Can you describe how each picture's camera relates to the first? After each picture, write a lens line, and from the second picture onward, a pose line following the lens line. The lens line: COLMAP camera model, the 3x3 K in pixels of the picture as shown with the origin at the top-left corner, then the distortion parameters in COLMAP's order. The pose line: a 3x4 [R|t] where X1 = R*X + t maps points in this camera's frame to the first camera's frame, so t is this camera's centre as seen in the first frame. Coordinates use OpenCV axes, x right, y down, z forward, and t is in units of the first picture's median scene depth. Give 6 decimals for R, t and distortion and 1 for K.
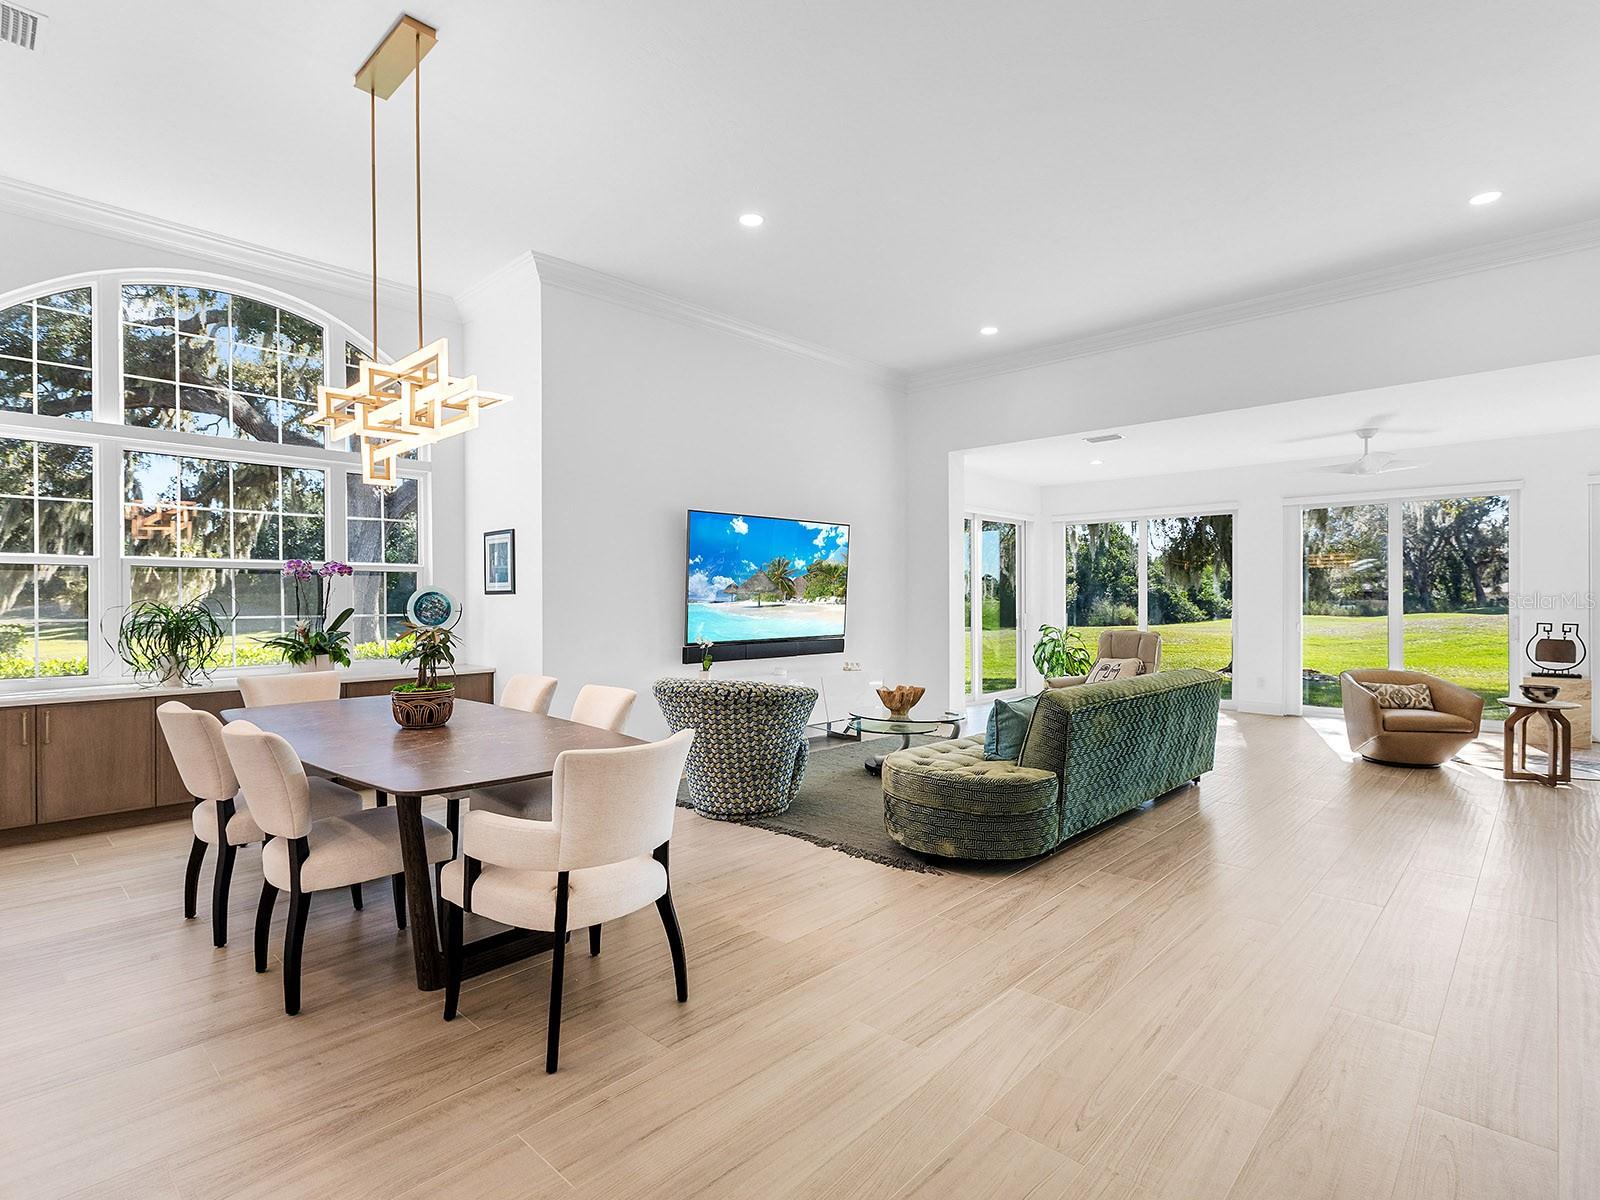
lens RADIAL K [[800.1, 0, 815.9], [0, 800.1, 599.9], [0, 0, 1]] dist [0.000274, 0.000297]
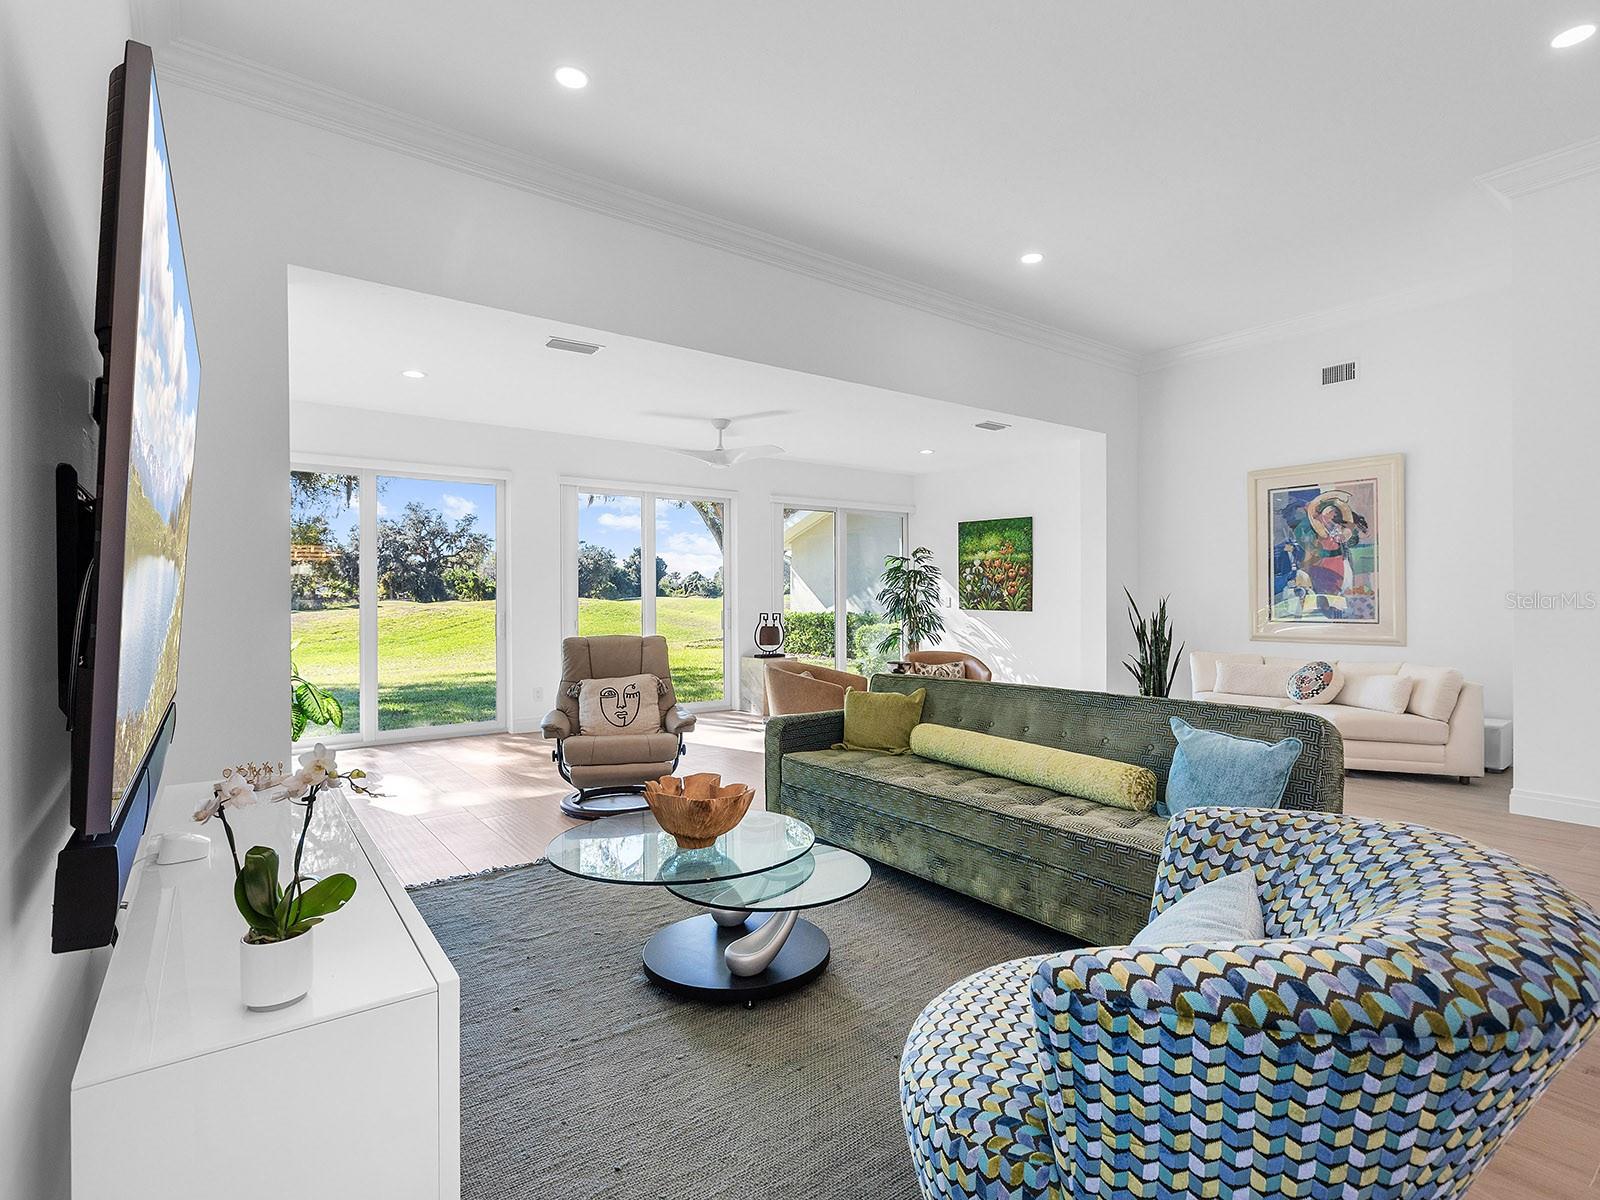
lens RADIAL K [[800.1, 0, 815.9], [0, 800.1, 599.9], [0, 0, 1]] dist [0.000274, 0.000297]
pose [[0.172489, -0.002790, 0.985007, -0.305247], [0.004299, 0.999989, 0.002080, 0.007789], [-0.985002, 0.003876, 0.172499, 0.829220]]
